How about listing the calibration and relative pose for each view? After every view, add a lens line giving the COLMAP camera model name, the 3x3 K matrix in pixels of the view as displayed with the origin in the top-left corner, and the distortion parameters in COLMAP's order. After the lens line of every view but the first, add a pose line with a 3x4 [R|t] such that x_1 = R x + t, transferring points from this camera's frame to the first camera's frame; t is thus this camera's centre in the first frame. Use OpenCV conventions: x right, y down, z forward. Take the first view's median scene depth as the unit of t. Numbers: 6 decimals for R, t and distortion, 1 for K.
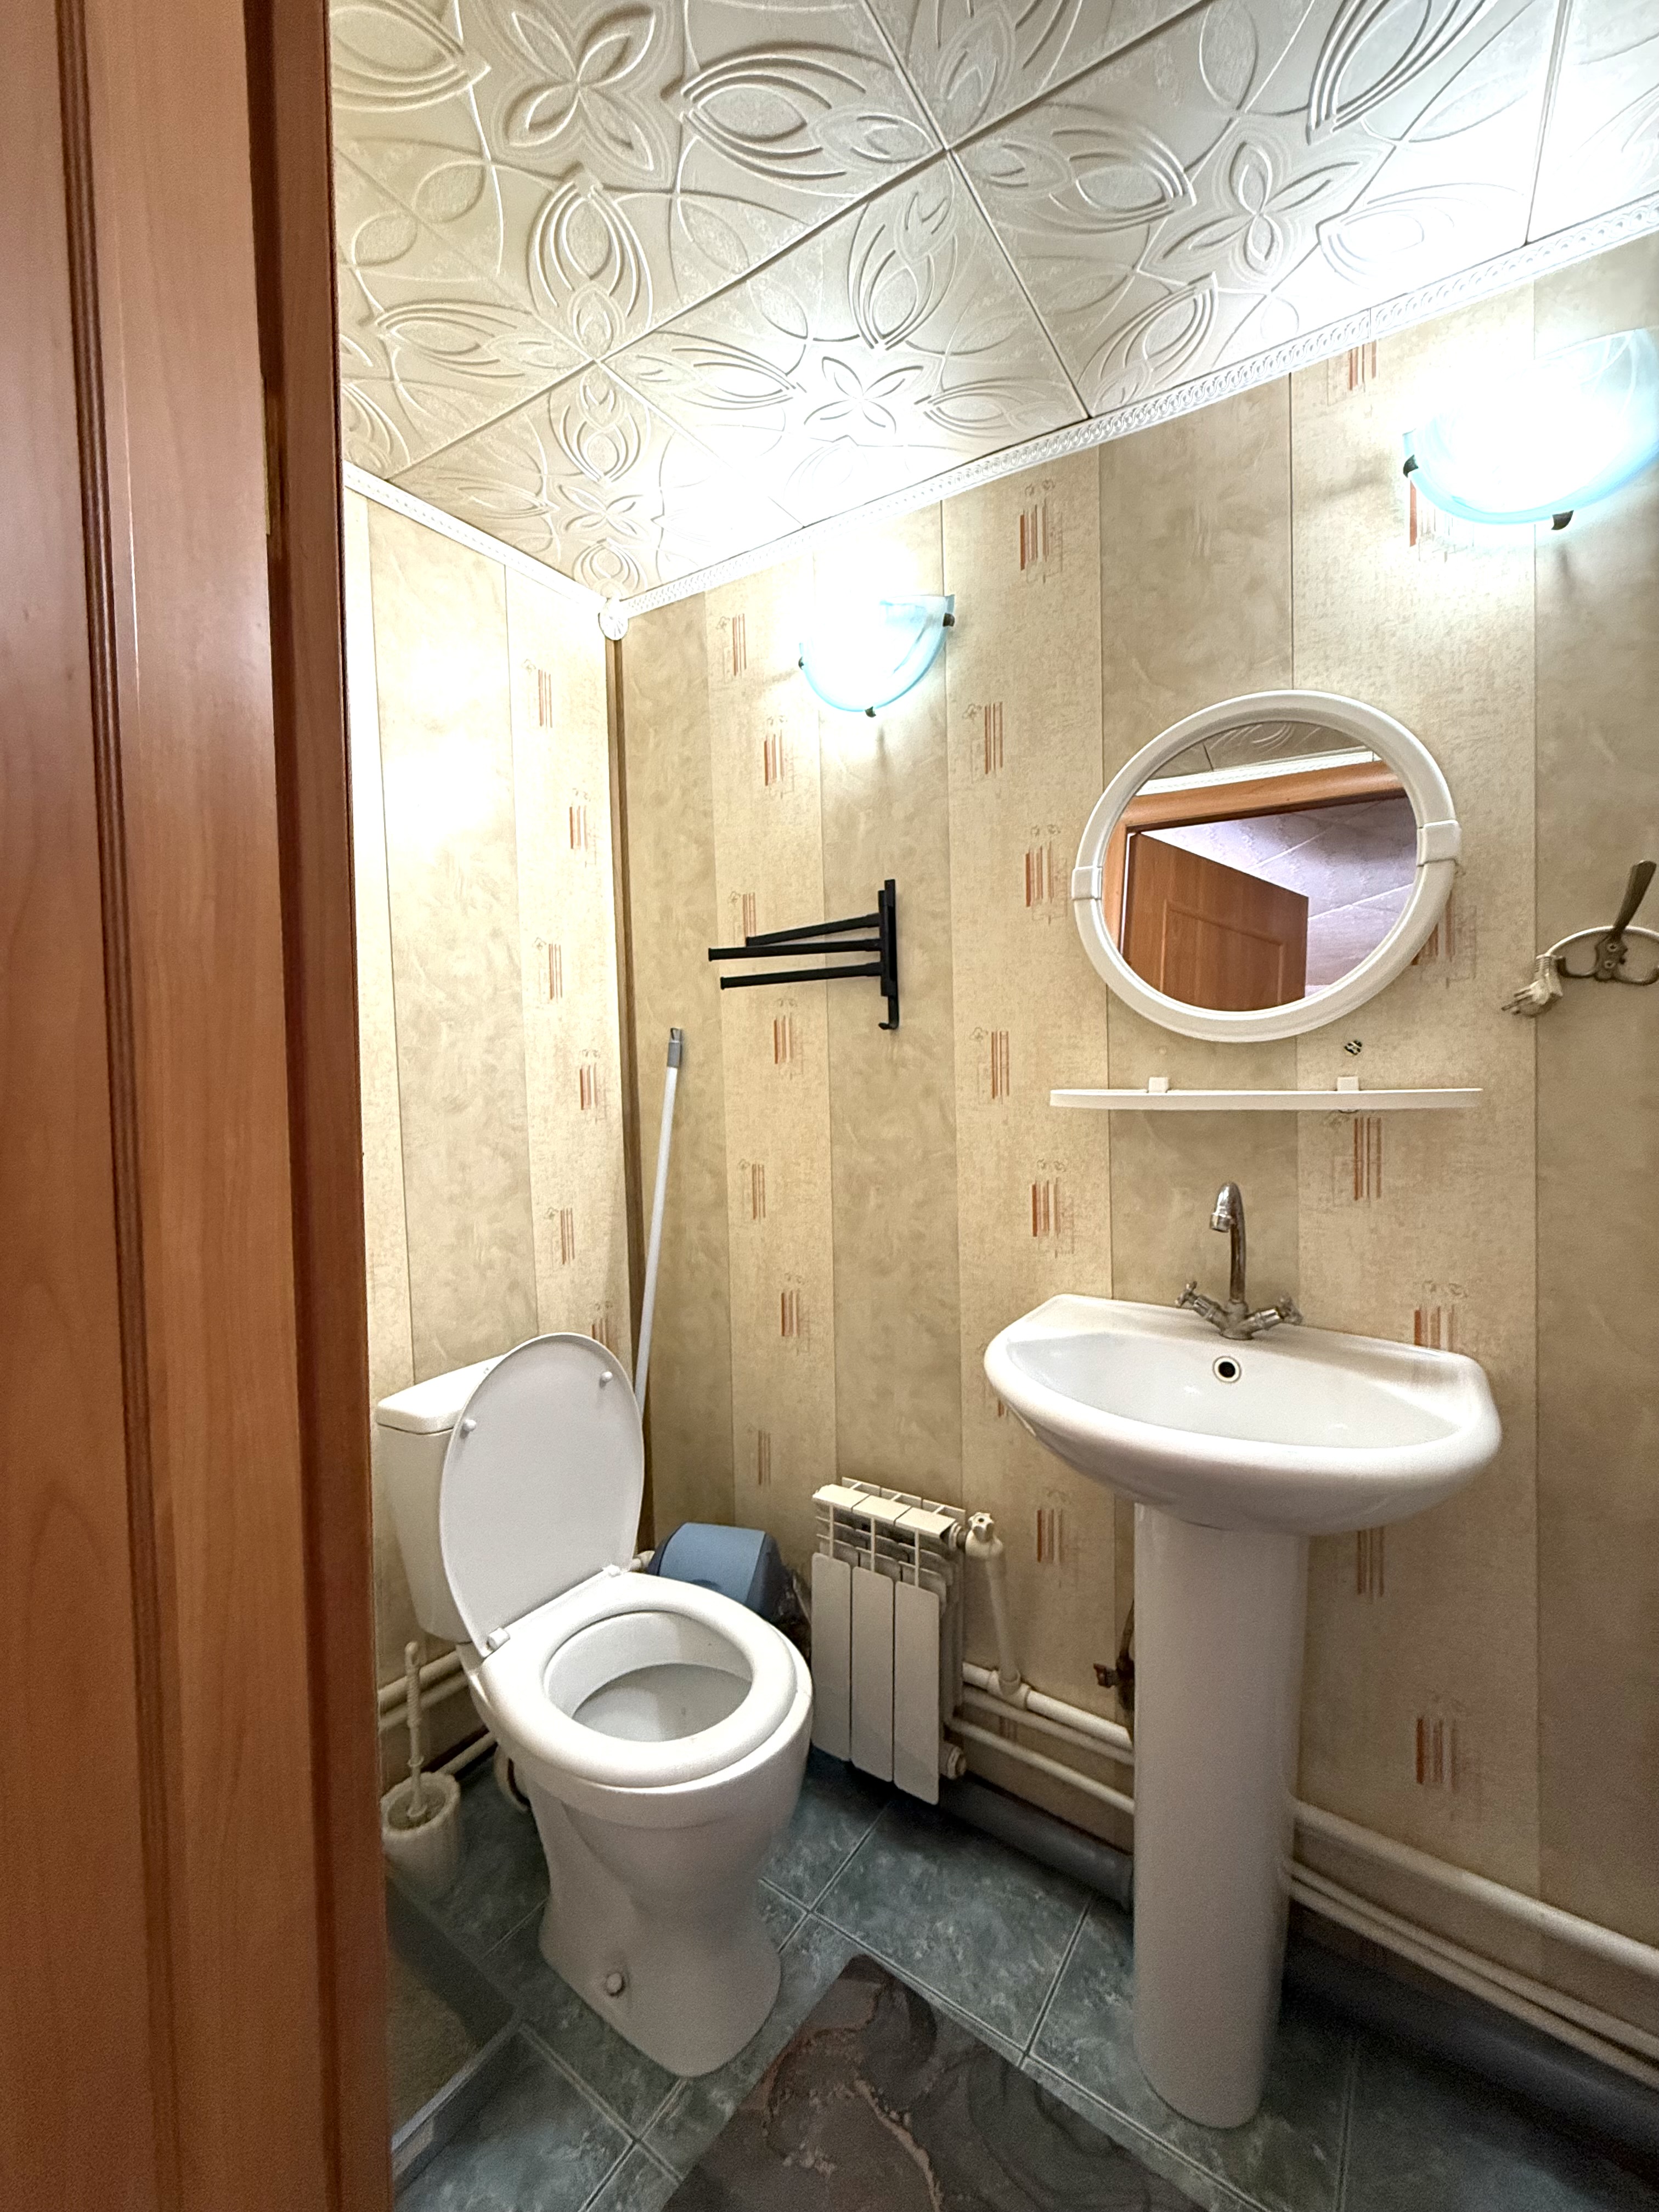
lens RADIAL K [[882.9, 0, 825.0], [0, 882.9, 1098.9], [0, 0, 1]] dist [0.000524, 0.000130]
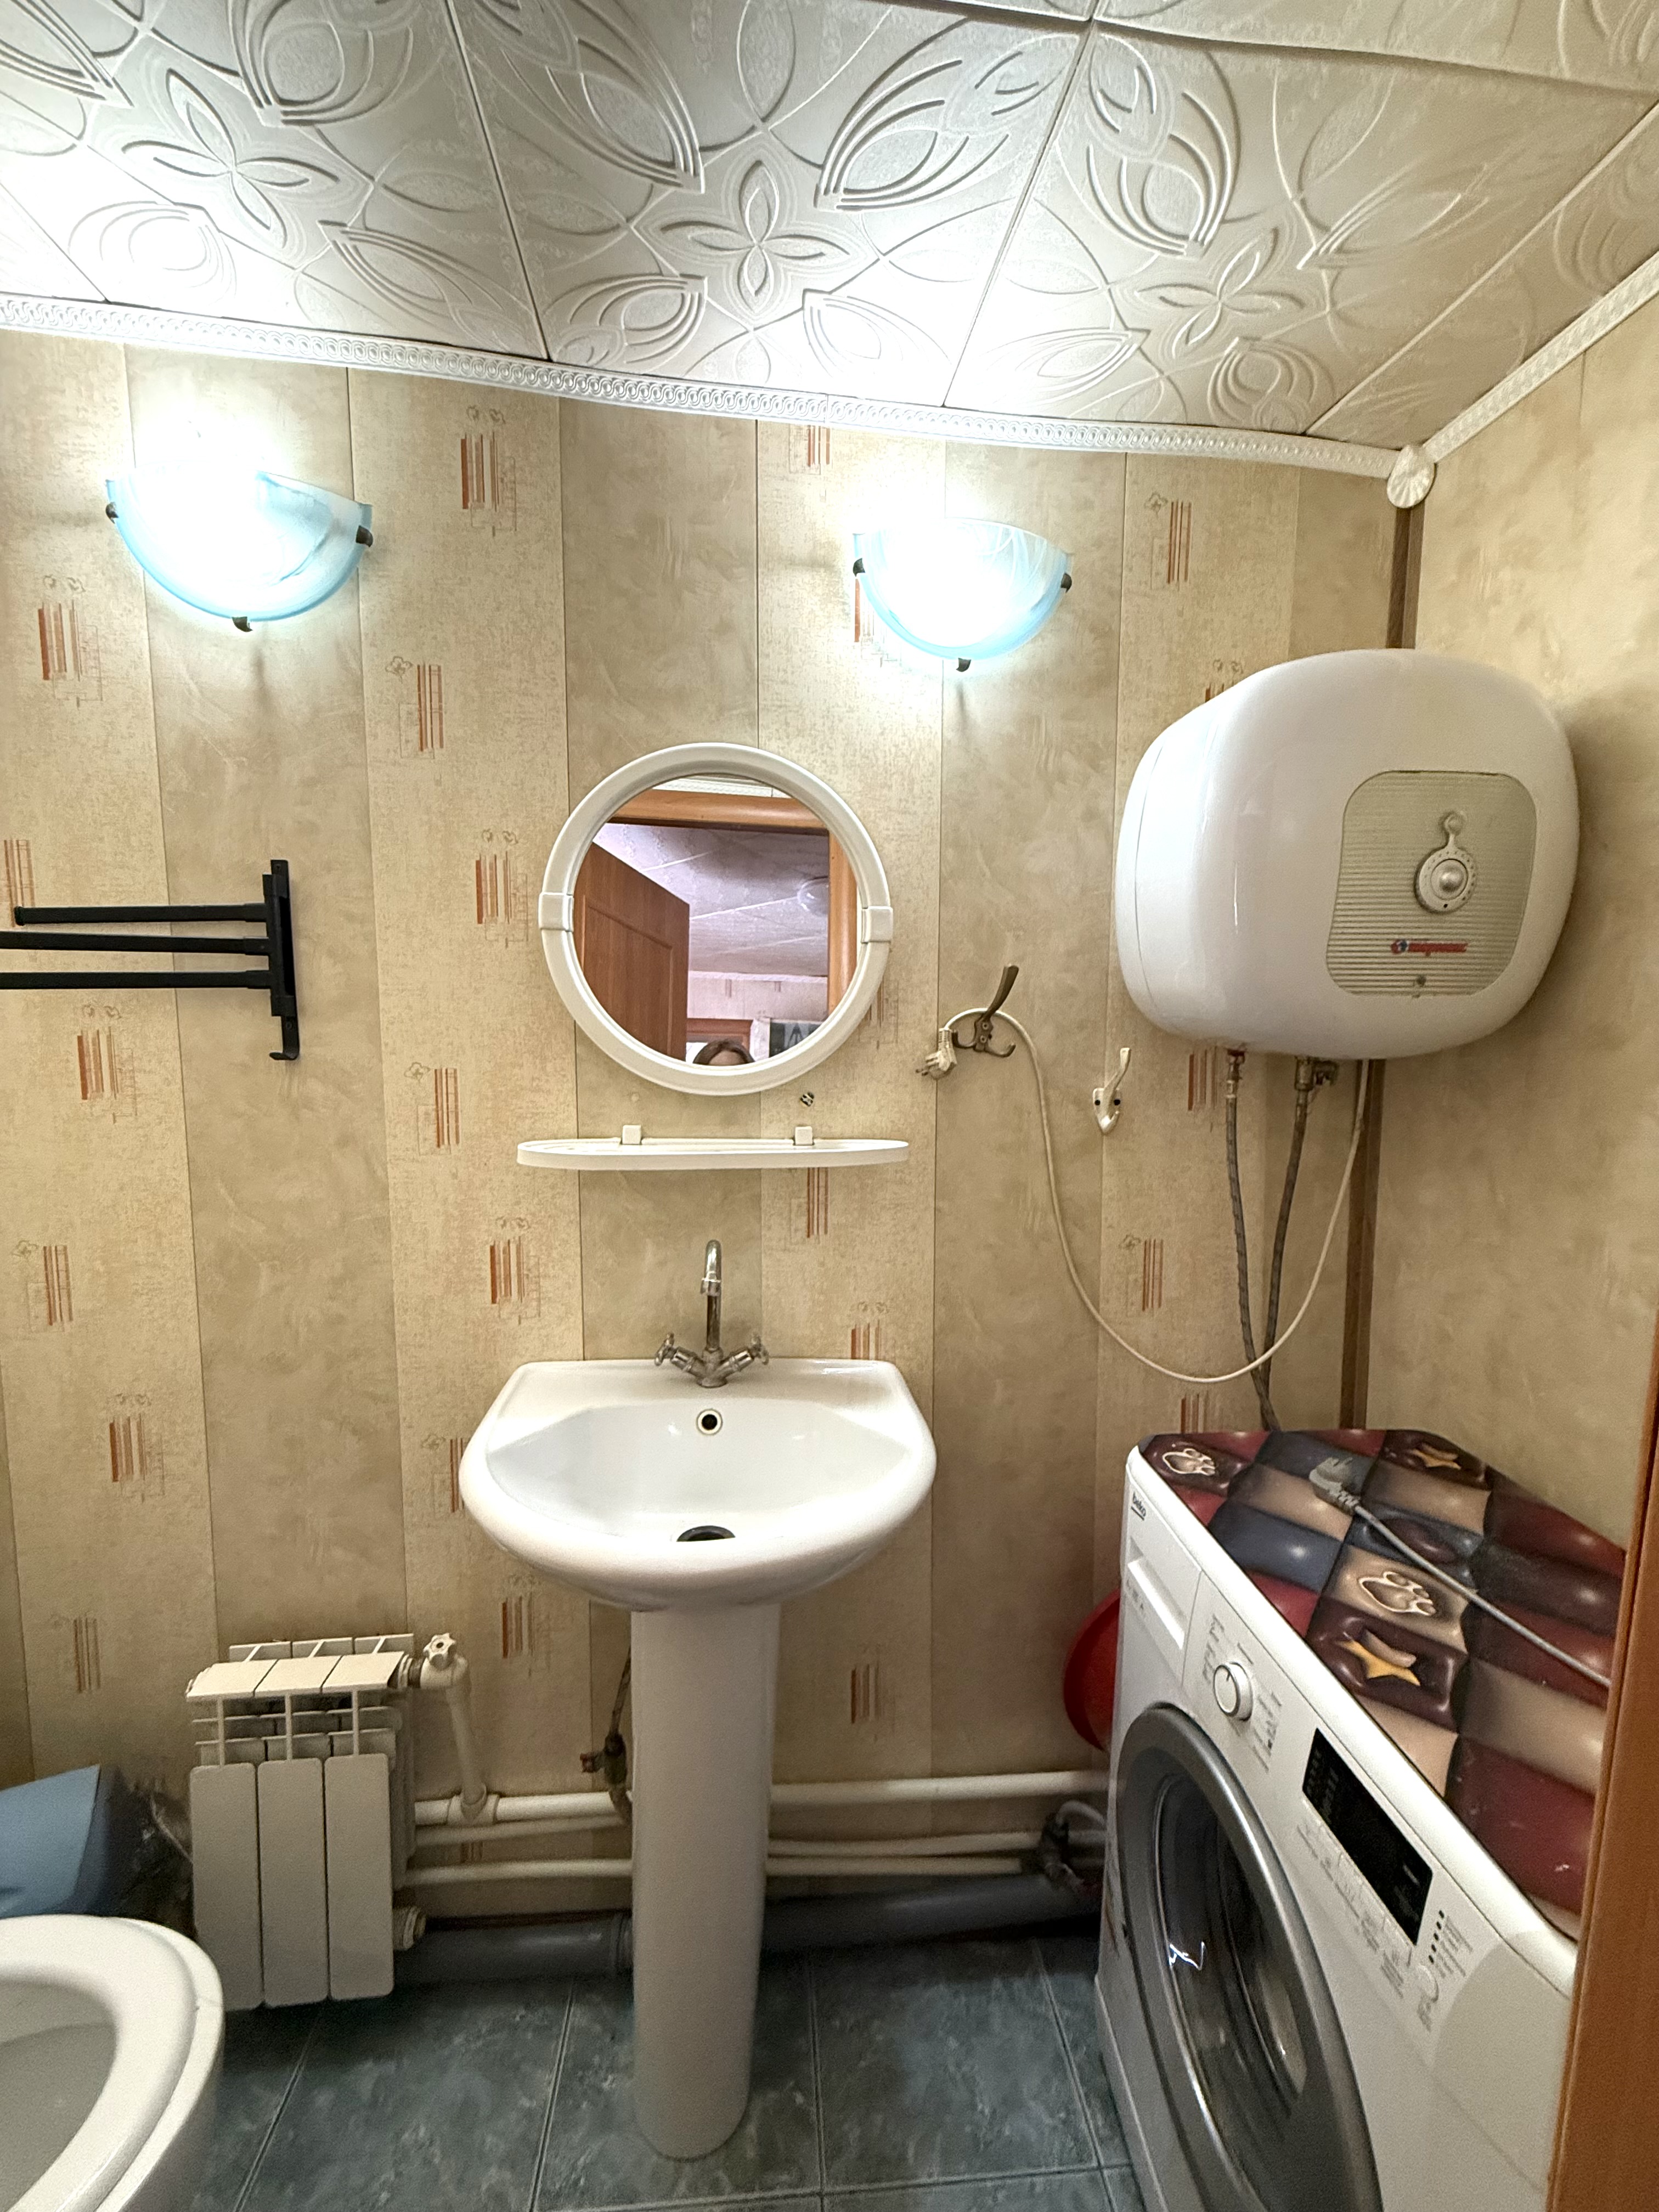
lens RADIAL K [[882.9, 0, 831.2], [0, 882.9, 1100.8], [0, 0, 1]] dist [0.000524, 0.000130]
pose [[0.768428, -0.035592, 0.638946, -0.064957], [-0.004730, 0.998109, 0.061286, -0.112787], [-0.639919, -0.050116, 0.766807, 0.138388]]
